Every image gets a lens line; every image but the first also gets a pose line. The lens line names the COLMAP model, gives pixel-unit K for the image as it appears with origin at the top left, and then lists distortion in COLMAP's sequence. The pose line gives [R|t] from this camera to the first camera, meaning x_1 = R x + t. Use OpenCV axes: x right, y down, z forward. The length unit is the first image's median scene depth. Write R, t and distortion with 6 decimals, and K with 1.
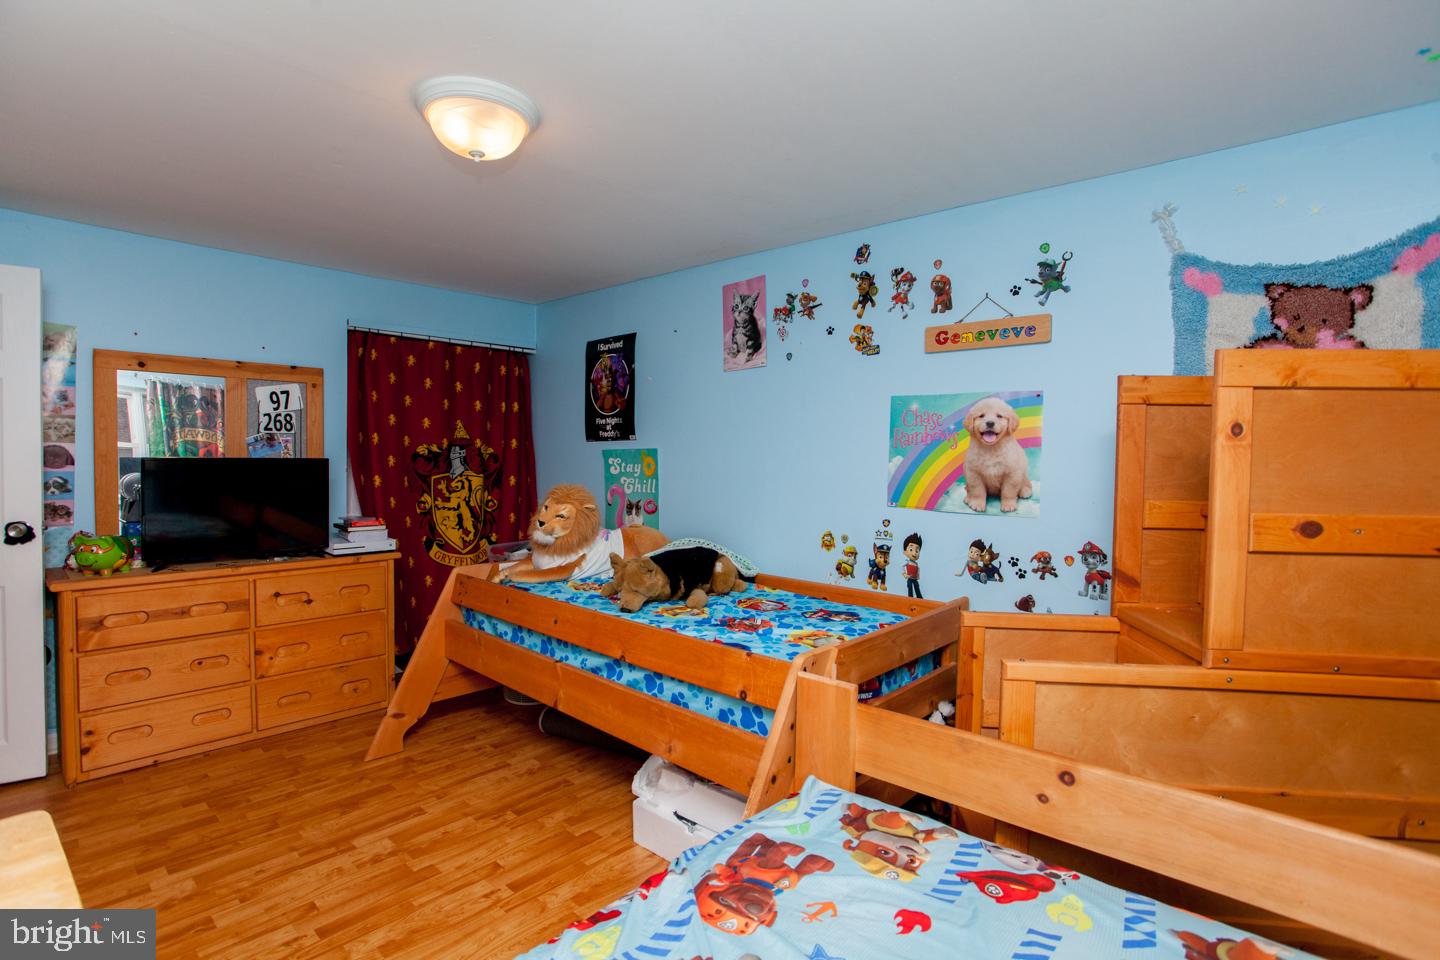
lens RADIAL K [[699.1, 0, 715.0], [0, 699.1, 471.5], [0, 0, 1]] dist [-0.079971, 0.035460]
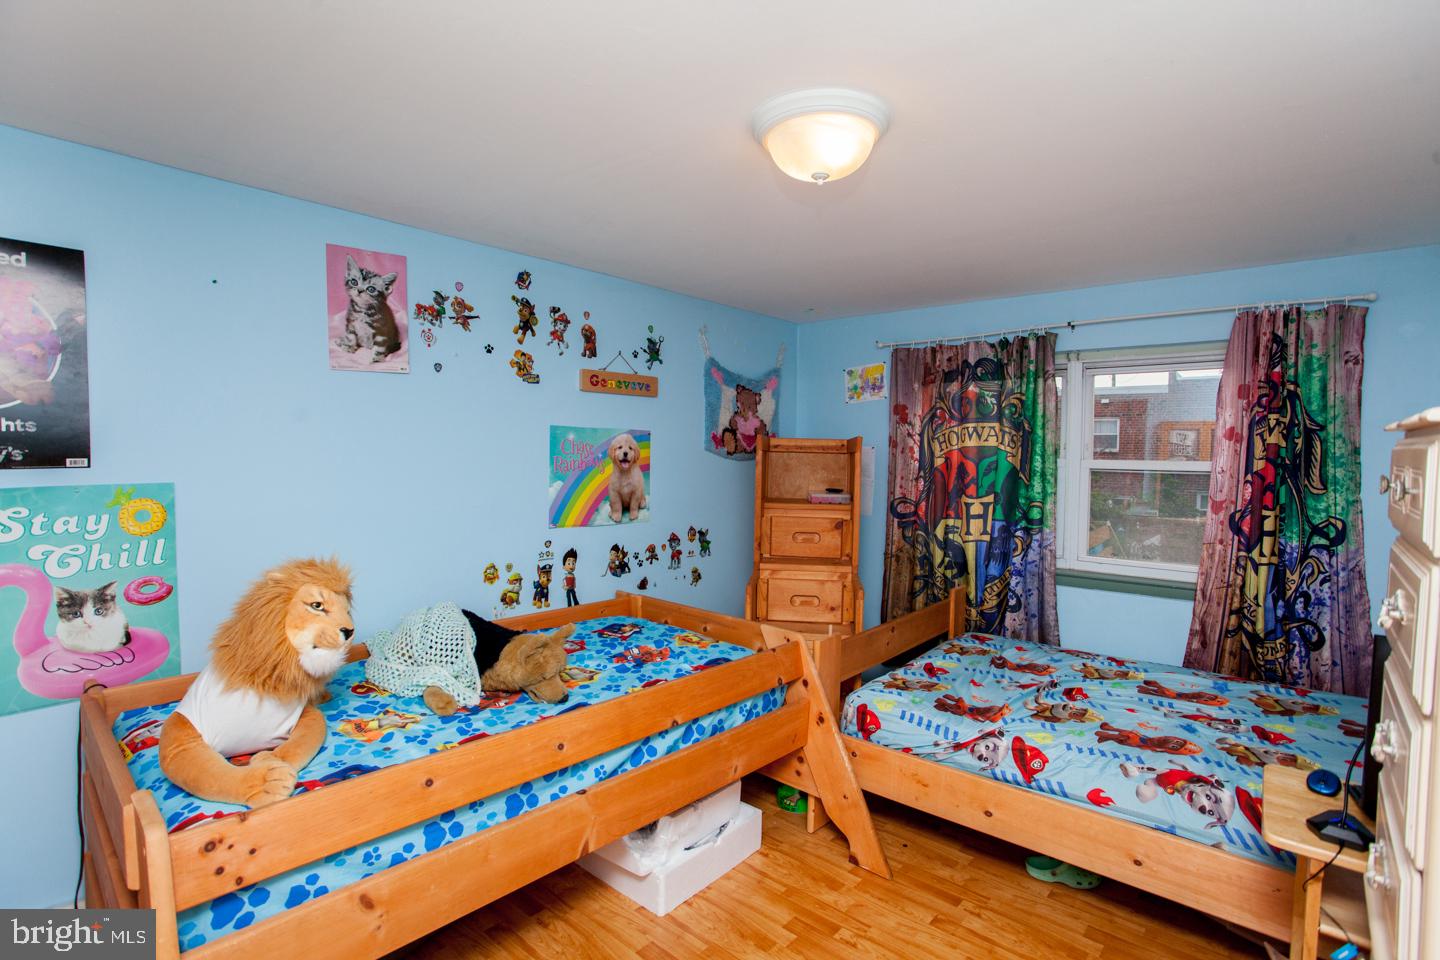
lens RADIAL K [[699.1, 0, 715.0], [0, 699.1, 471.5], [0, 0, 1]] dist [-0.079971, 0.035460]
pose [[-0.010866, -0.046407, 0.998864, -0.833583], [0.004132, 0.998912, 0.046454, -0.087361], [-0.999932, 0.004632, -0.010662, 0.768547]]
